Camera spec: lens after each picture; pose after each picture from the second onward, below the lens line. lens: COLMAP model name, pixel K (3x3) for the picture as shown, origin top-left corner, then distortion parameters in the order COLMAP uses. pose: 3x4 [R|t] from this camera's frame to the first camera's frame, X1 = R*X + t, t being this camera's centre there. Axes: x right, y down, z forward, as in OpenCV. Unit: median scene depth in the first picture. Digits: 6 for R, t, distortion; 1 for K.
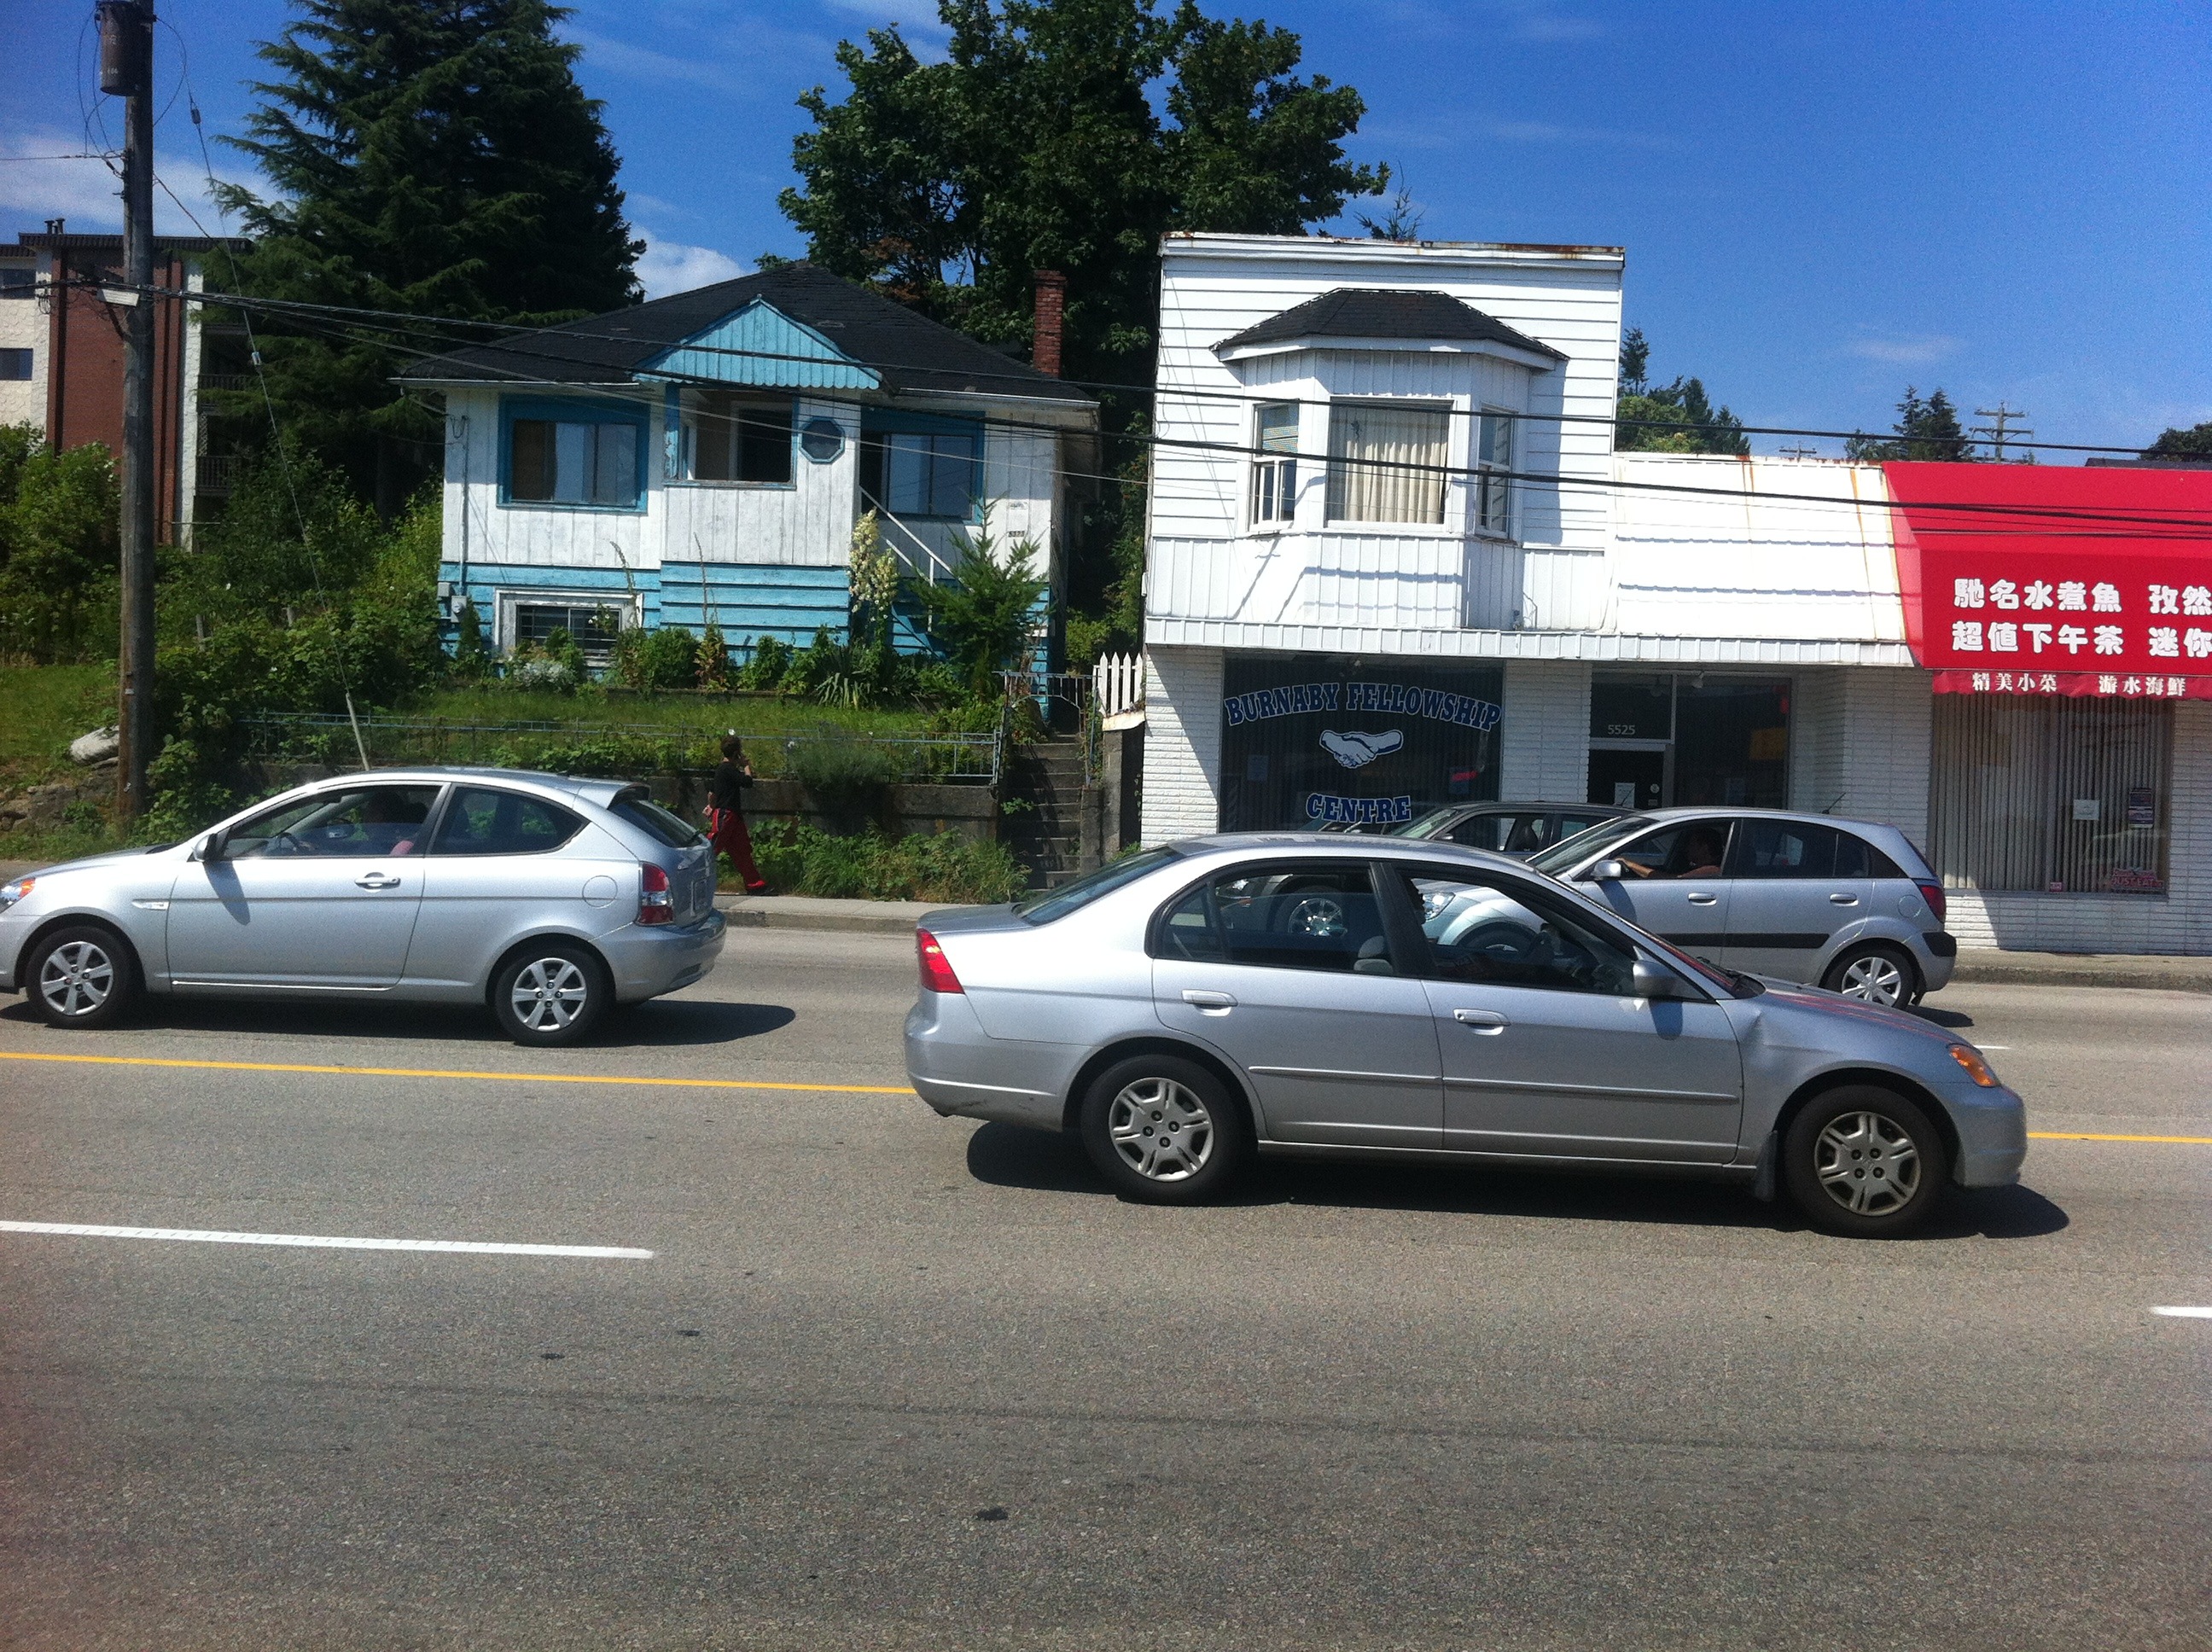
lens RADIAL K [[2100.6, 0, 1088.5], [0, 2100.6, 824.2], [0, 0, 1]] dist [0.103242, -0.320888]
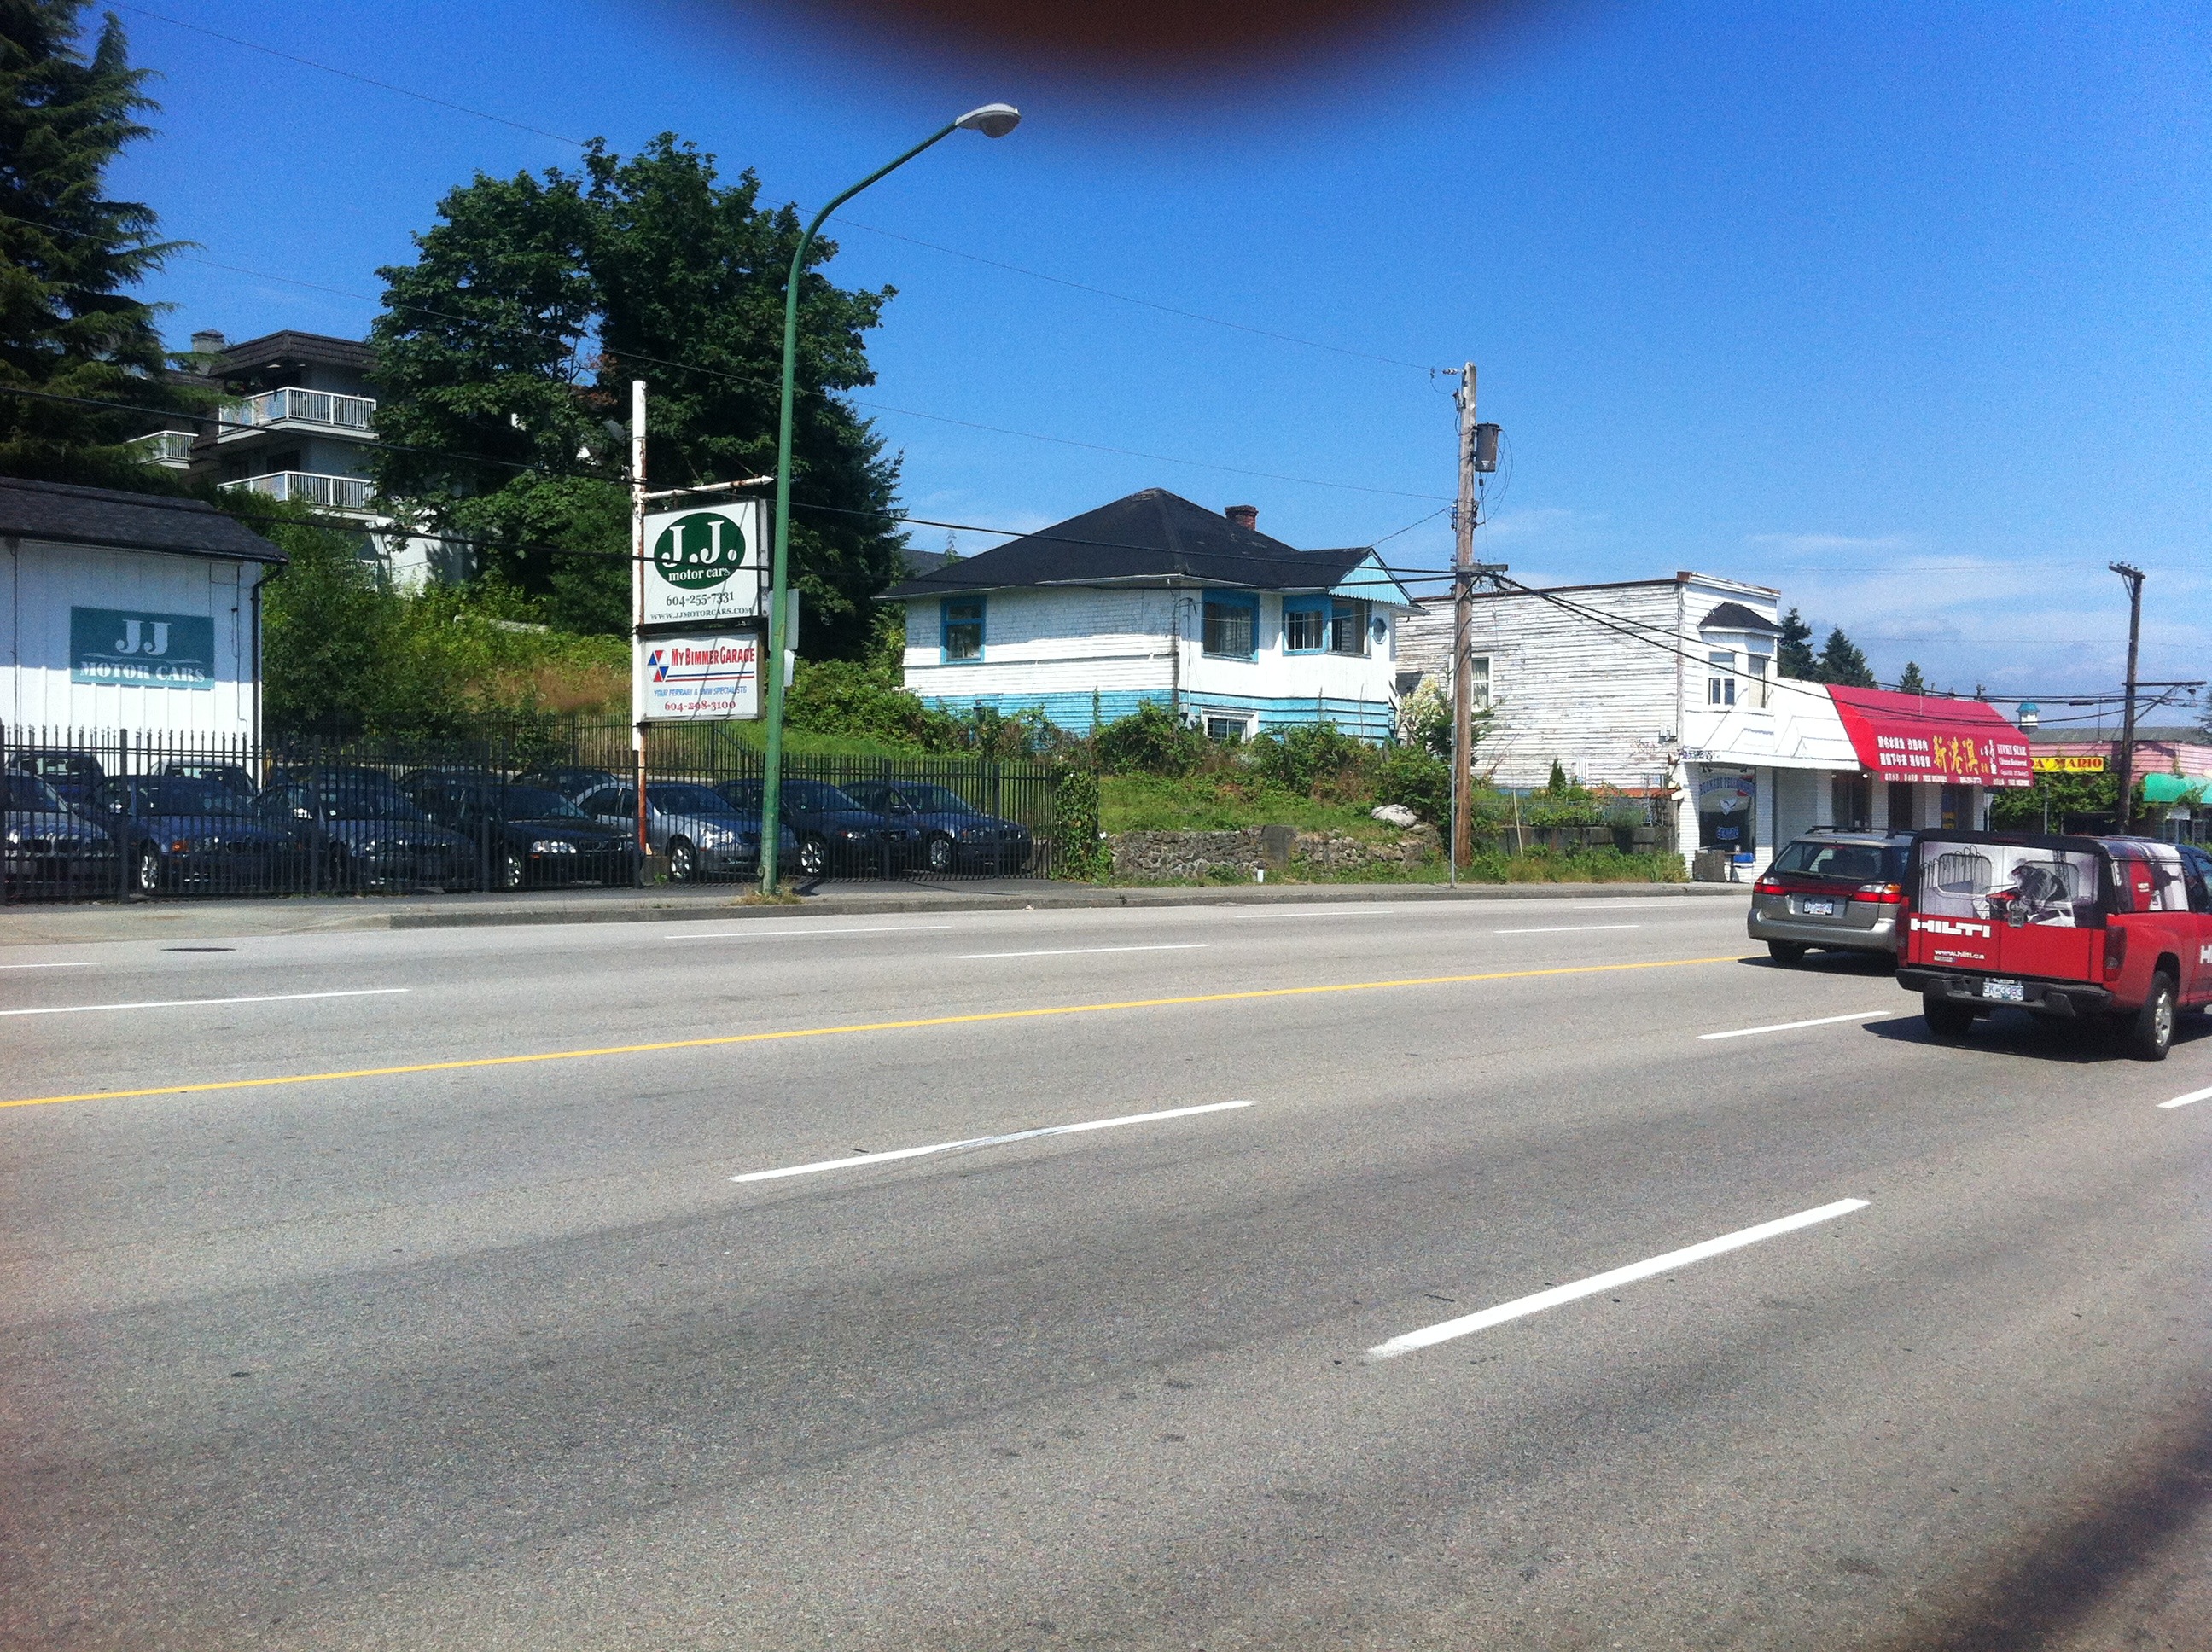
lens RADIAL K [[2123.1, 0, 1051.7], [0, 2123.1, 832.7], [0, 0, 1]] dist [0.051265, -0.104054]
pose [[0.666431, -0.030409, 0.744946, -2.046583], [0.020145, 0.999538, 0.022780, -0.073538], [-0.745294, -0.000174, 0.666735, 0.022459]]
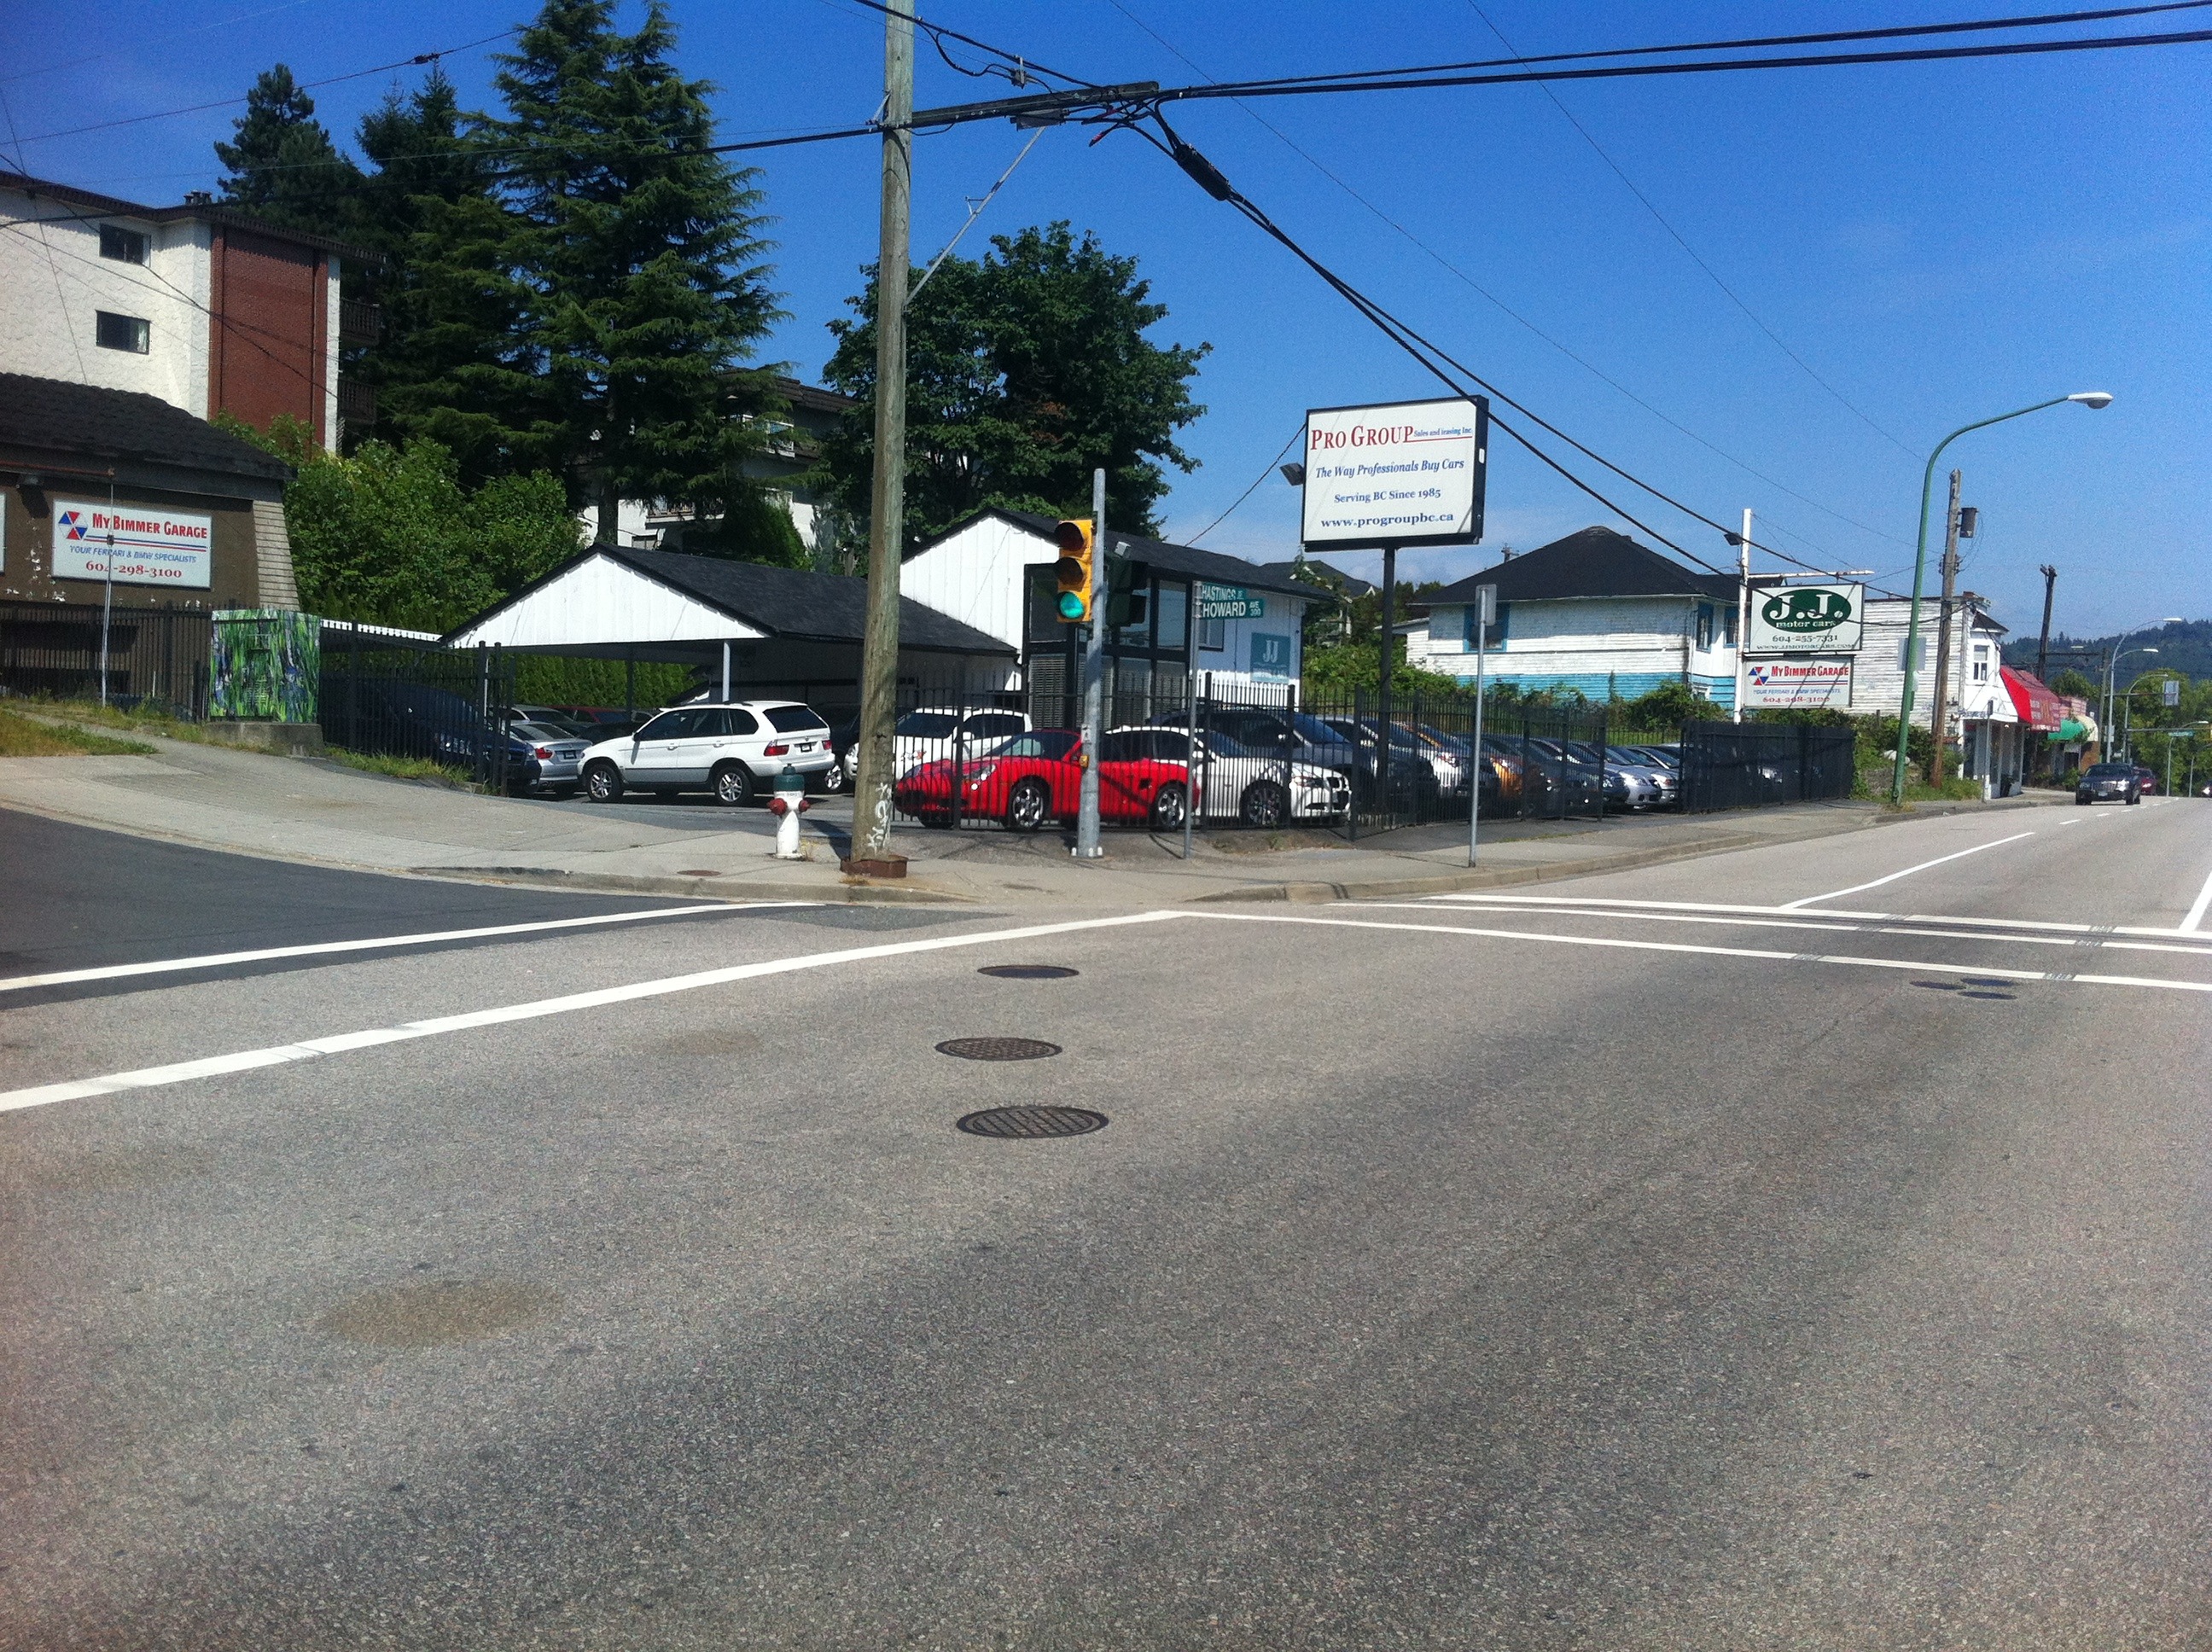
lens RADIAL K [[2090.3, 0, 1099.3], [0, 2090.3, 819.3], [0, 0, 1]] dist [0.097203, -0.283281]
pose [[0.484840, -0.057555, 0.872707, -3.488423], [0.027623, 0.998342, 0.050494, -0.128914], [-0.874167, -0.000375, 0.485626, 0.575136]]
